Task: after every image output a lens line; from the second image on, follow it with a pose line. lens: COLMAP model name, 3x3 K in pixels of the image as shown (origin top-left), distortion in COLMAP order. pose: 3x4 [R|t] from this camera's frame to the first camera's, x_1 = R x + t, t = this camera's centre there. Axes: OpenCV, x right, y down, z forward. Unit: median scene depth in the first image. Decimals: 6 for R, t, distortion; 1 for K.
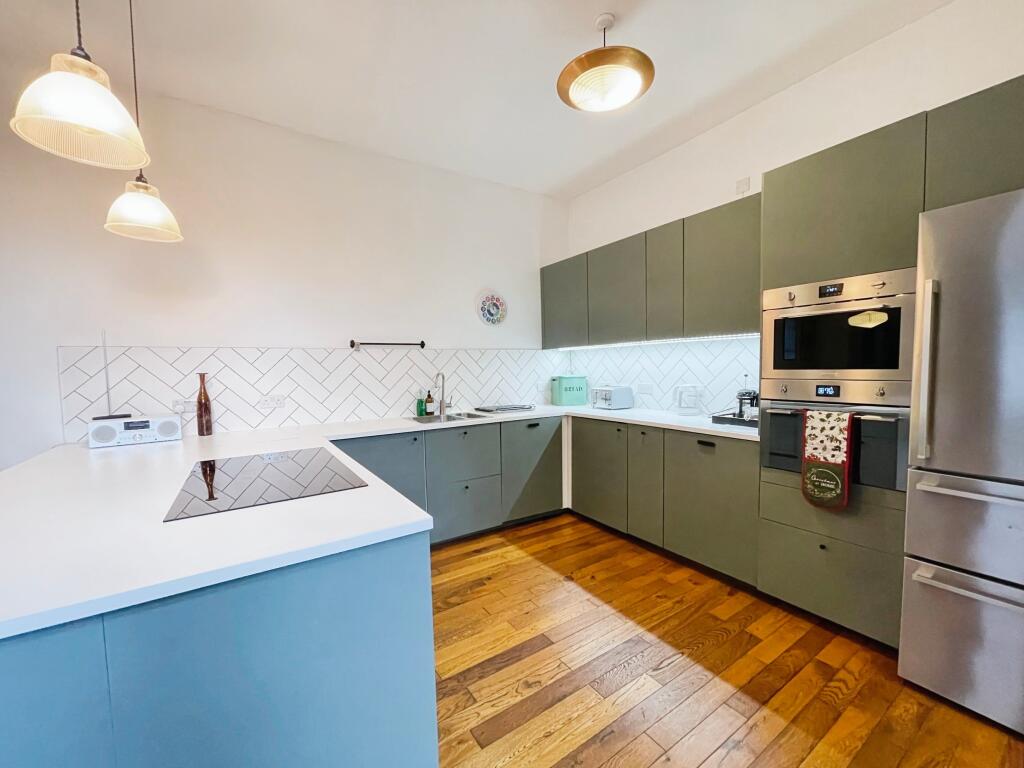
lens RADIAL K [[413.7, 0, 511.5], [0, 413.7, 386.9], [0, 0, 1]] dist [-0.001277, -0.000726]
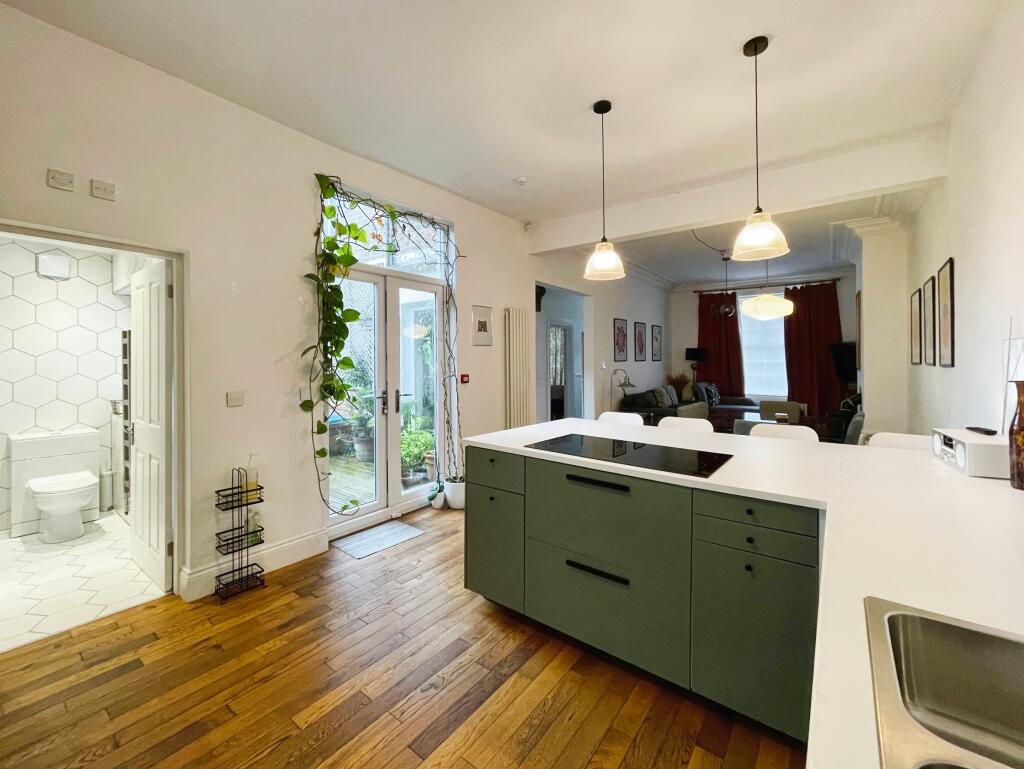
lens RADIAL K [[423.2, 0, 509.8], [0, 423.2, 358.1], [0, 0, 1]] dist [0.000038, 0.000890]
pose [[-0.944175, 0.021383, -0.328751, 0.106701], [0.005239, 0.998740, 0.049915, -0.084774], [0.329404, 0.045406, -0.943097, 1.131607]]
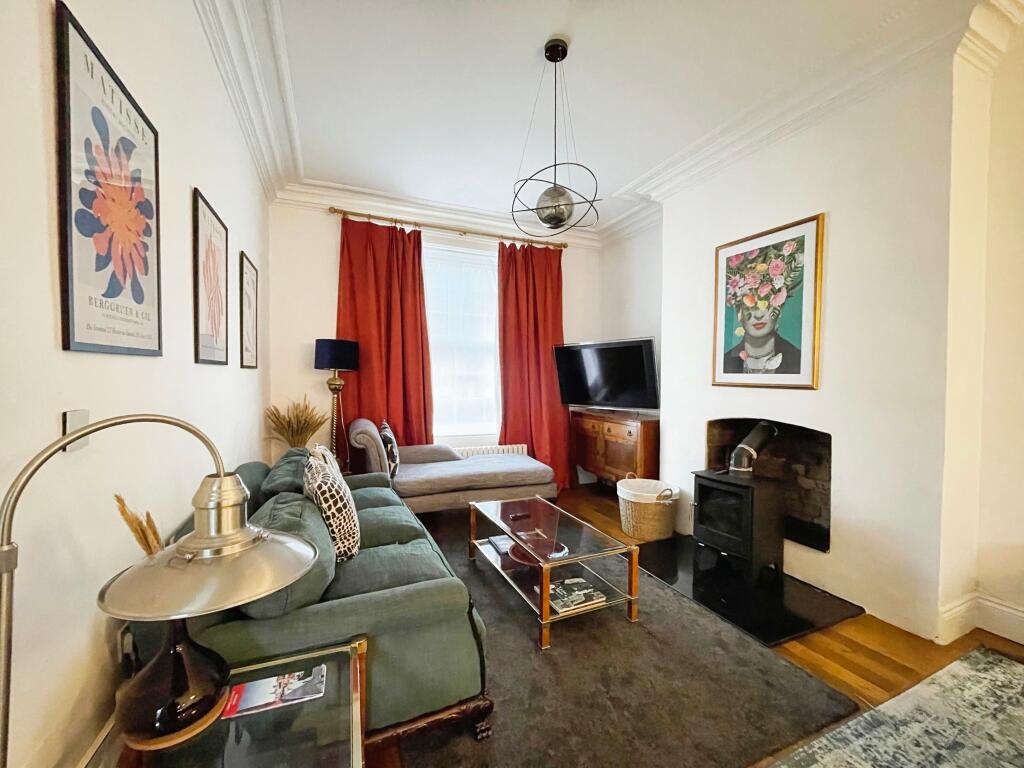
lens RADIAL K [[413.7, 0, 512.5], [0, 413.7, 377.6], [0, 0, 1]] dist [-0.001277, -0.000726]
pose [[-0.169619, 0.019308, -0.985321, -0.998155], [-0.048419, 0.998437, 0.027900, 0.054506], [0.984320, 0.052441, -0.168419, -0.553810]]
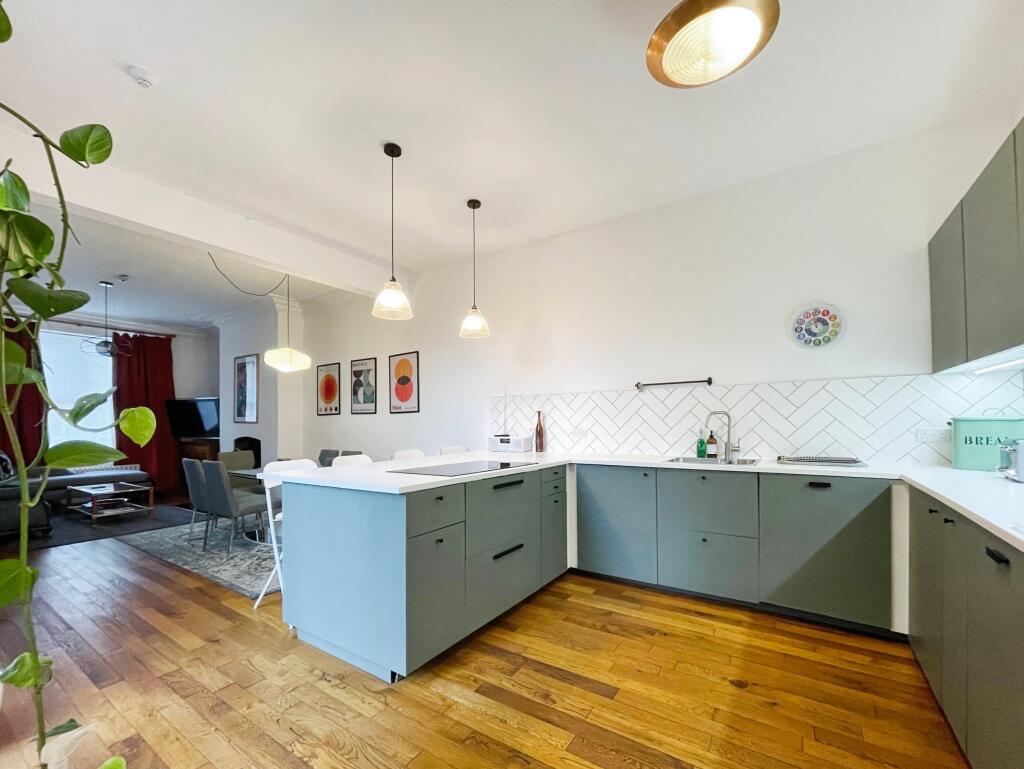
lens RADIAL K [[423.2, 0, 515.5], [0, 423.2, 418.7], [0, 0, 1]] dist [0.000038, 0.000890]
pose [[0.394695, 0.008801, -0.918770, 0.559603], [-0.044013, 0.998987, -0.009339, 0.011530], [0.917757, 0.044124, 0.394683, 0.260131]]
